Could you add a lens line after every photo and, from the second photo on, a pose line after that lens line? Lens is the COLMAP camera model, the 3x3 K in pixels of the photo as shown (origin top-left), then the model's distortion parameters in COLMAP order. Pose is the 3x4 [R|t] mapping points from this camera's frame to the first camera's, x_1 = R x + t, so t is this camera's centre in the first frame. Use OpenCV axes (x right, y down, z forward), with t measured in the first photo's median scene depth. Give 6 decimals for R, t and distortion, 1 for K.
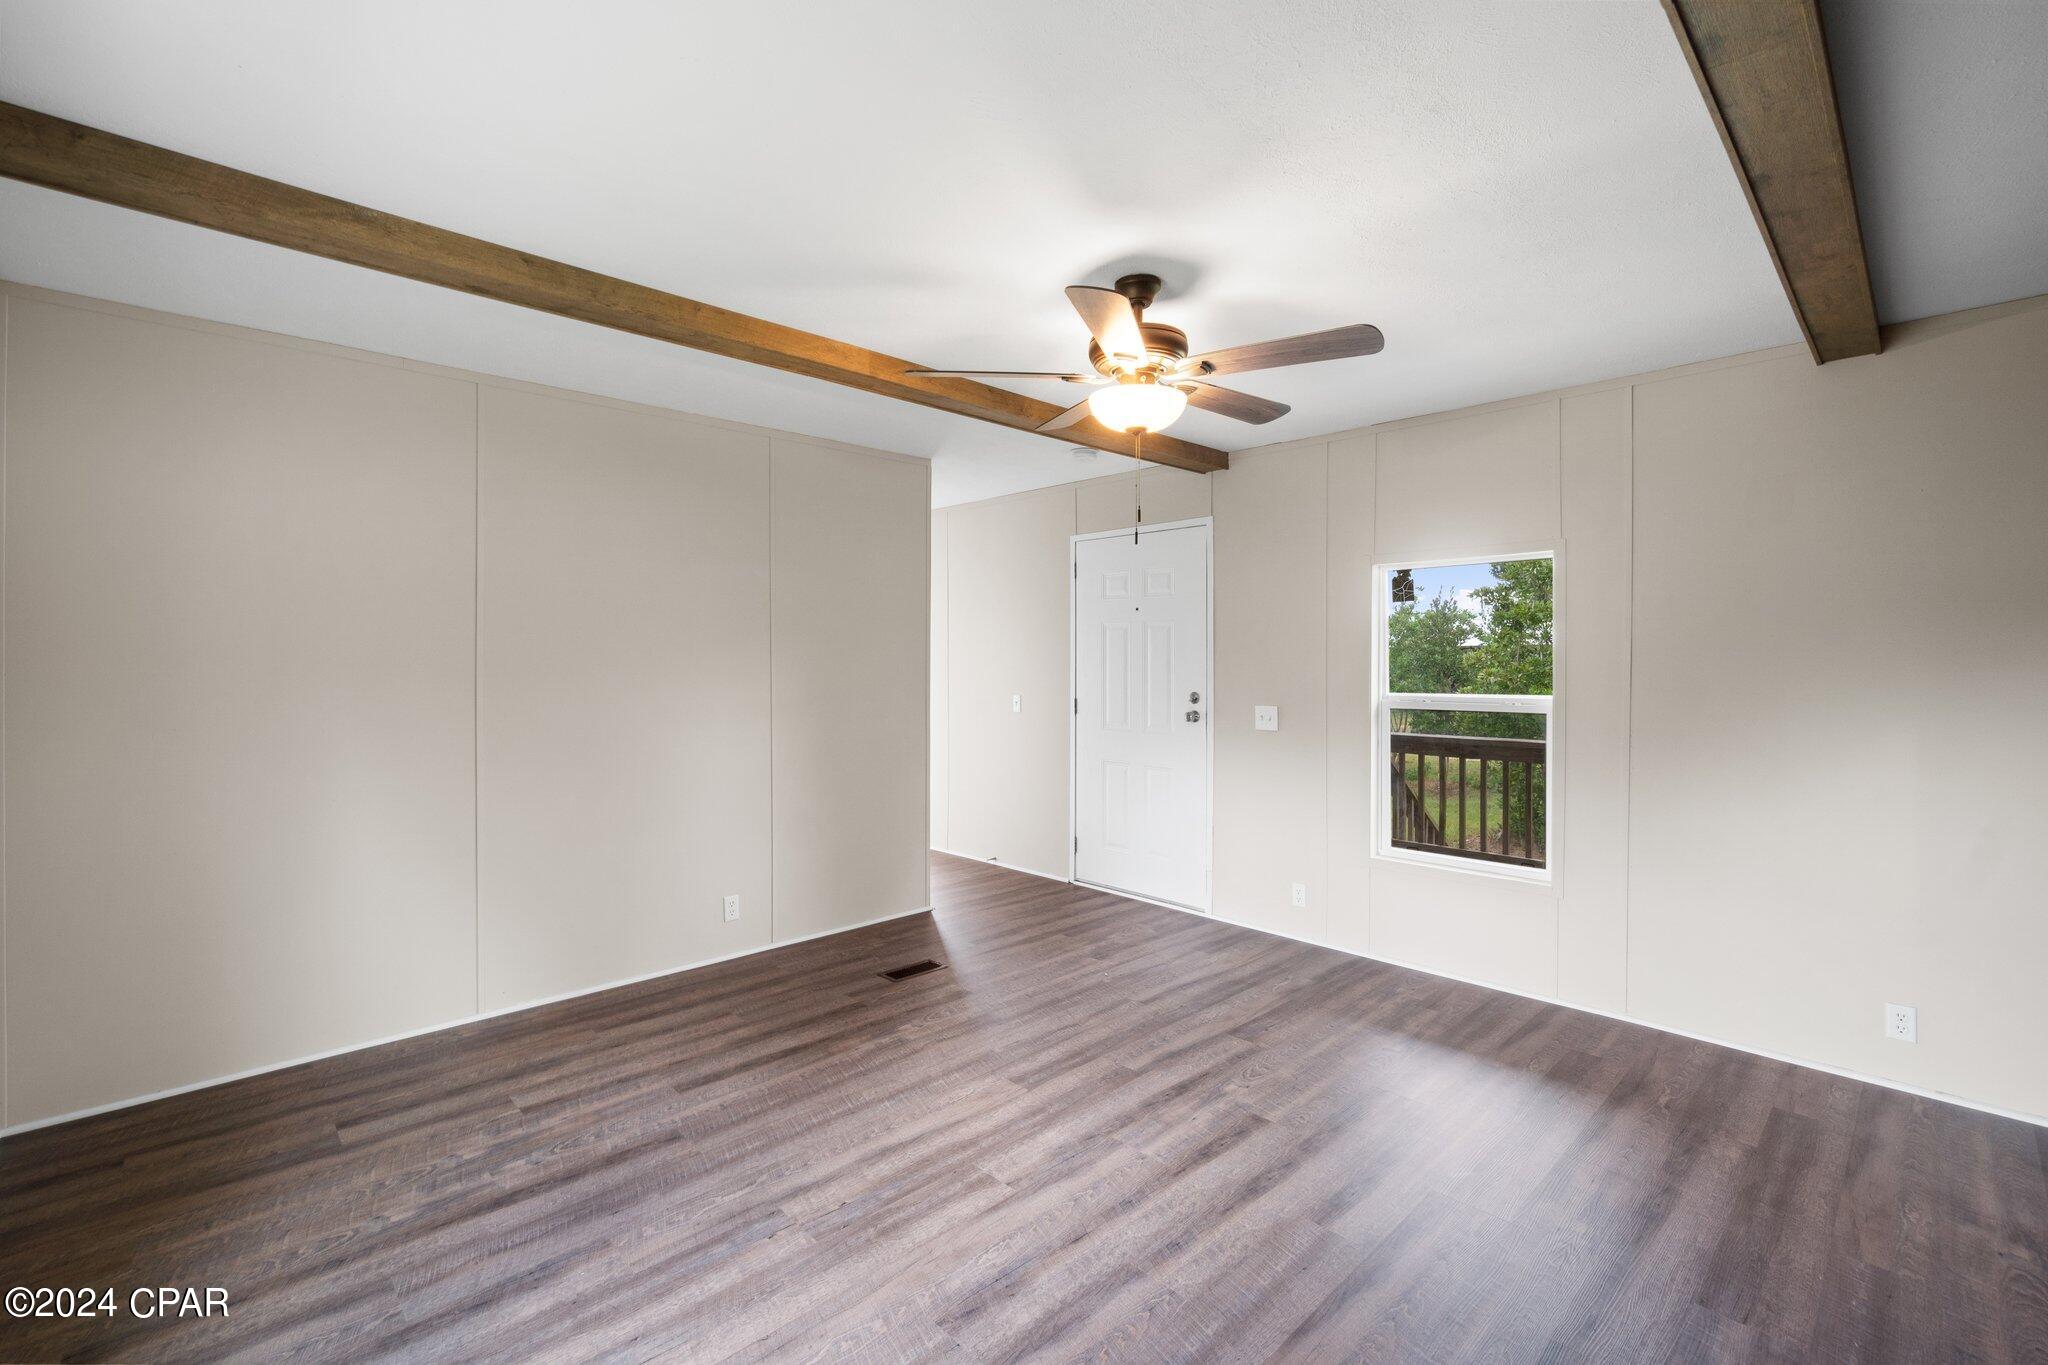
lens RADIAL K [[879.8, 0, 1010.4], [0, 879.8, 668.1], [0, 0, 1]] dist [-0.008181, 0.000295]
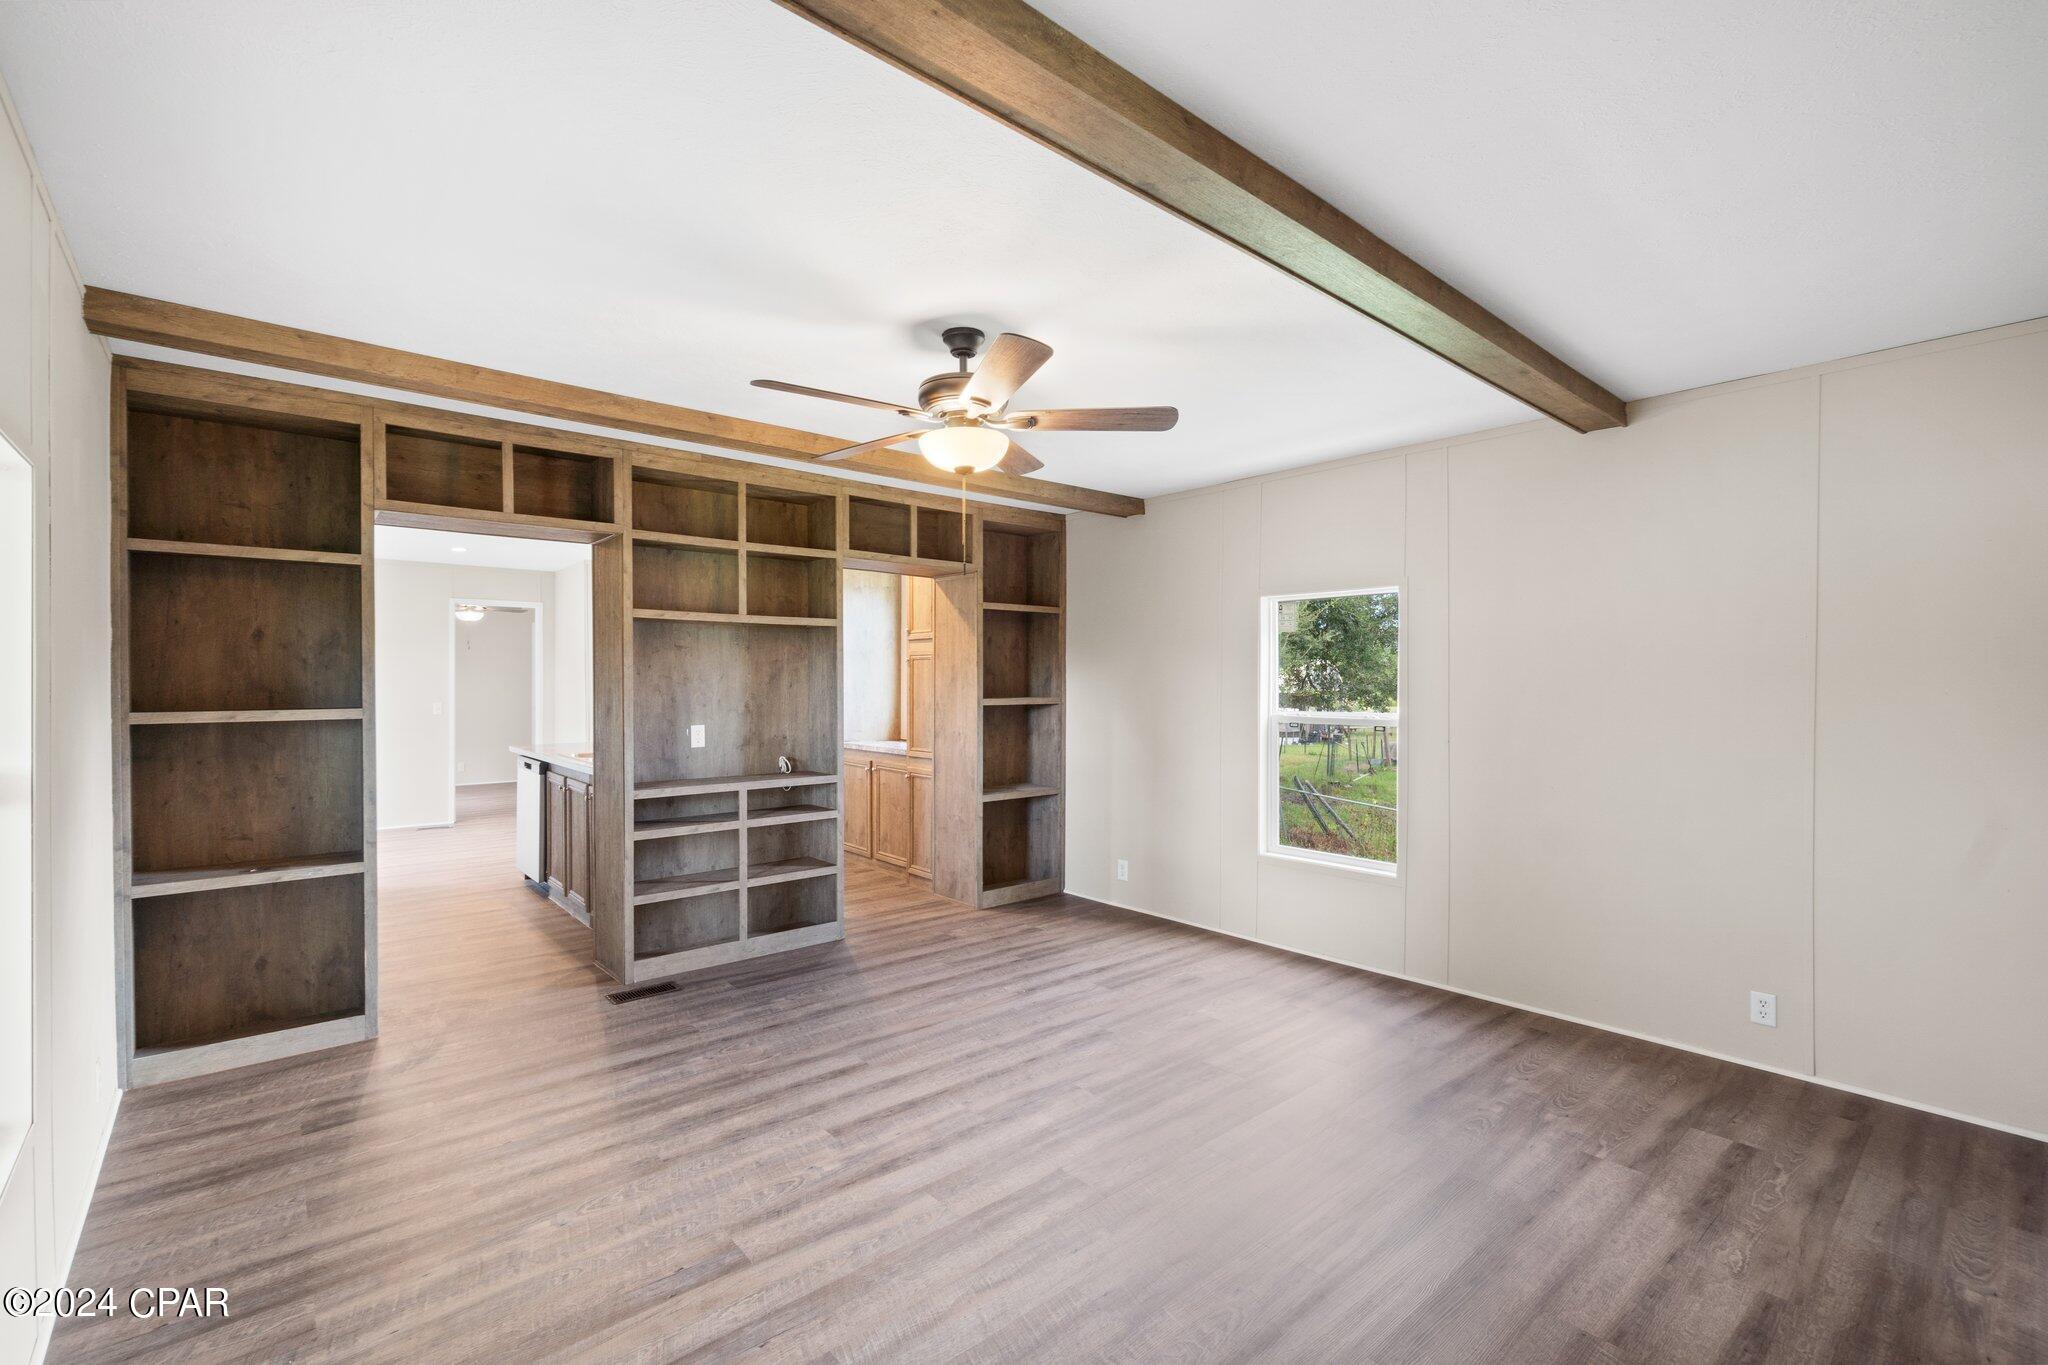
lens RADIAL K [[889.6, 0, 1006.8], [0, 889.6, 691.3], [0, 0, 1]] dist [-0.009627, 0.000116]
pose [[-0.998639, -0.001143, 0.052151, 0.029326], [-0.000158, 0.999822, 0.018892, -0.017174], [-0.052163, 0.018858, -0.998461, 1.893946]]
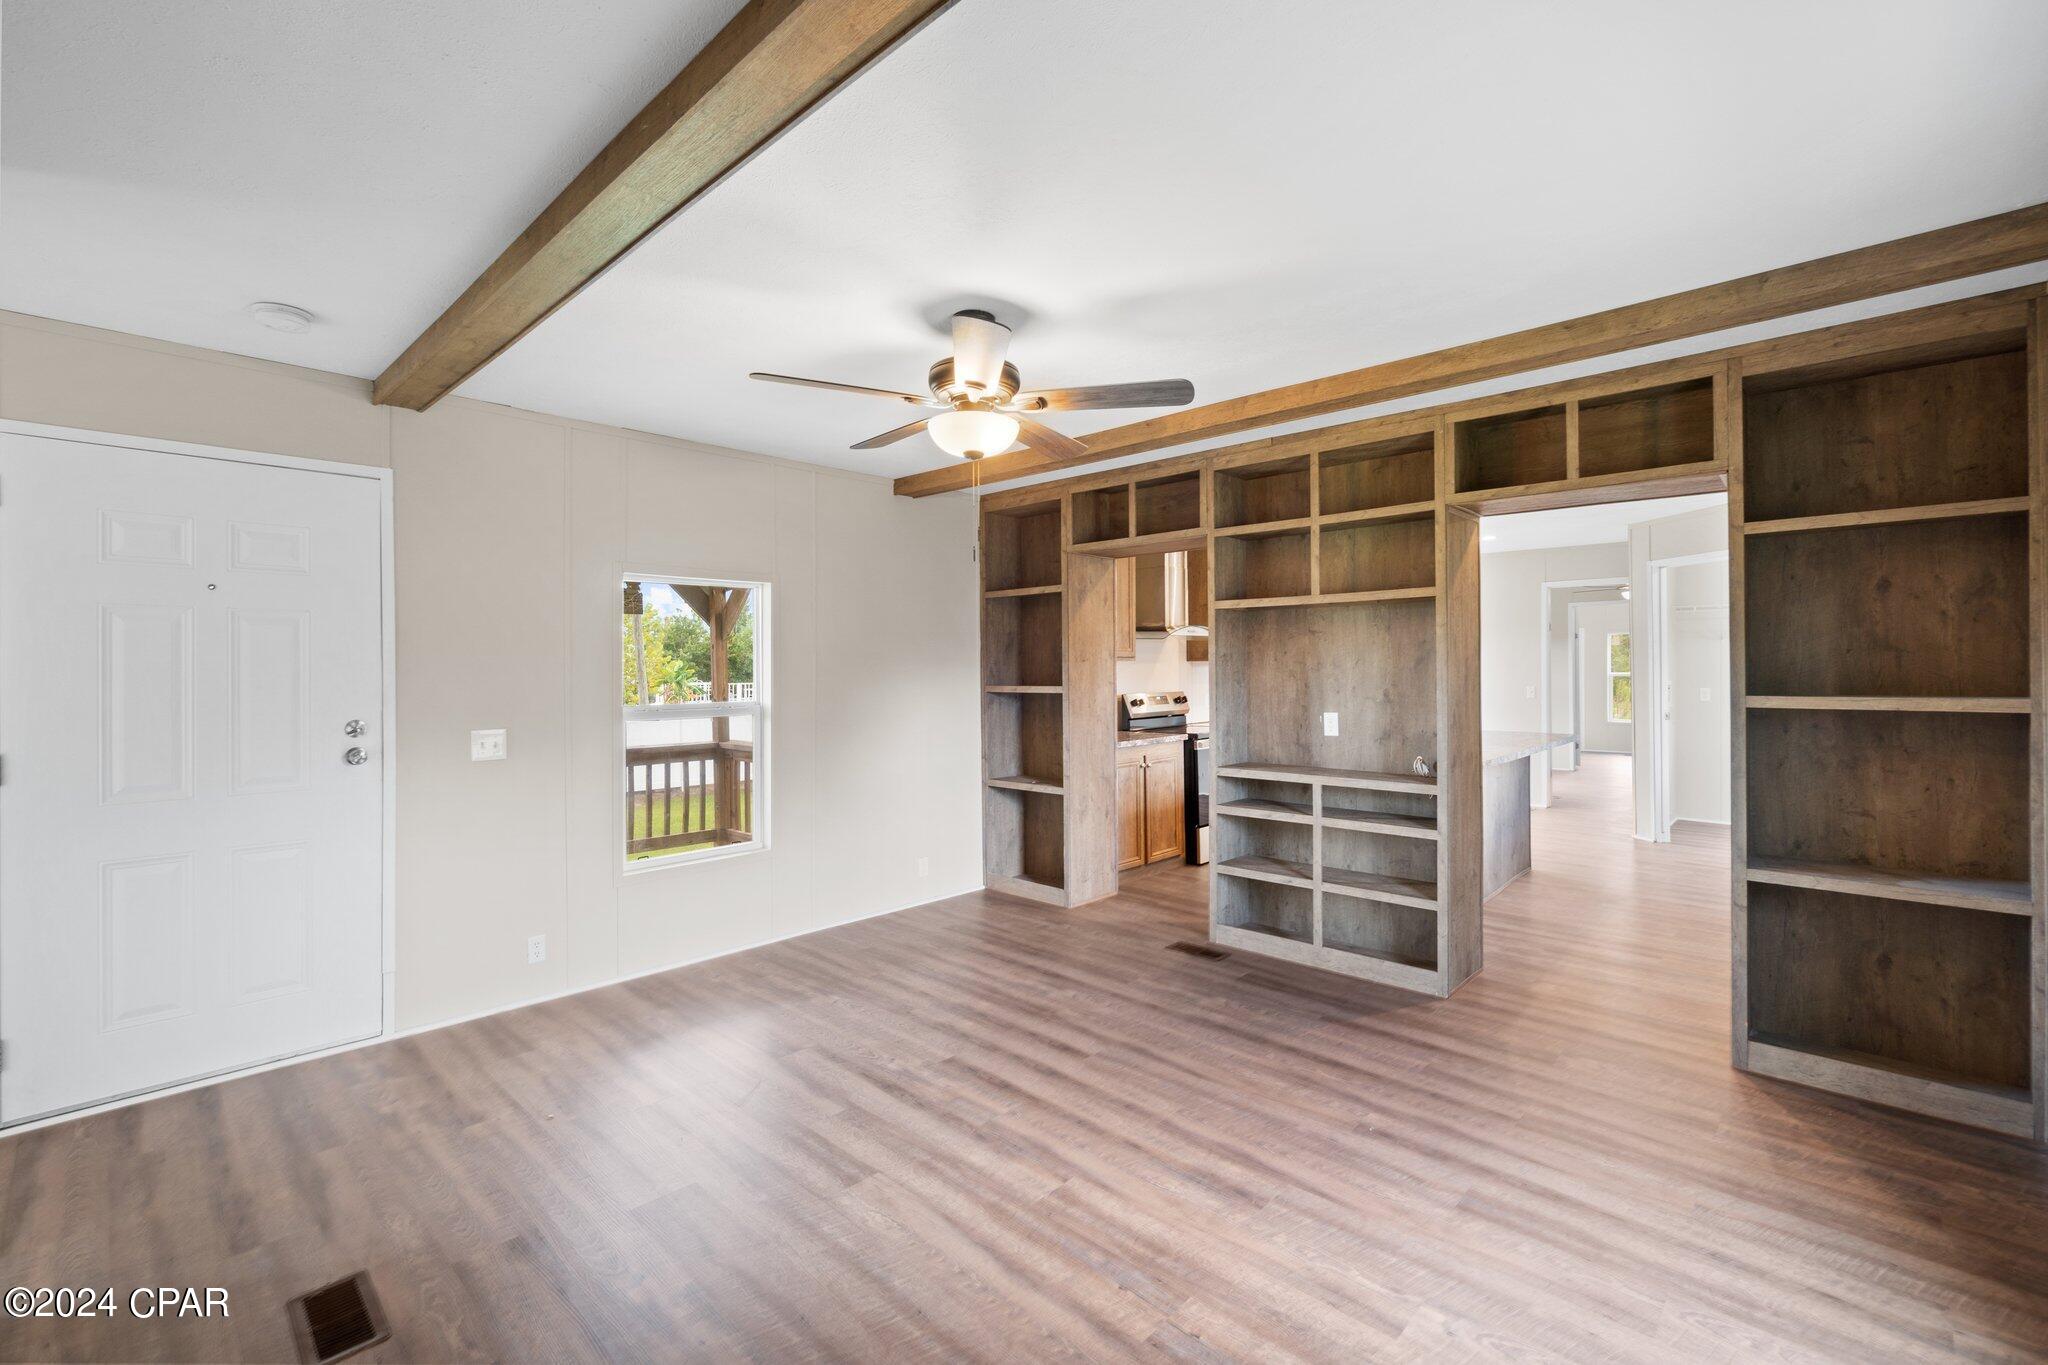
lens RADIAL K [[879.8, 0, 1010.4], [0, 879.8, 668.1], [0, 0, 1]] dist [-0.008181, 0.000295]
pose [[-0.040389, 0.000464, 0.999184, -0.844455], [0.014287, 0.999898, 0.000114, -0.010246], [-0.999082, 0.014280, -0.040392, 0.902977]]
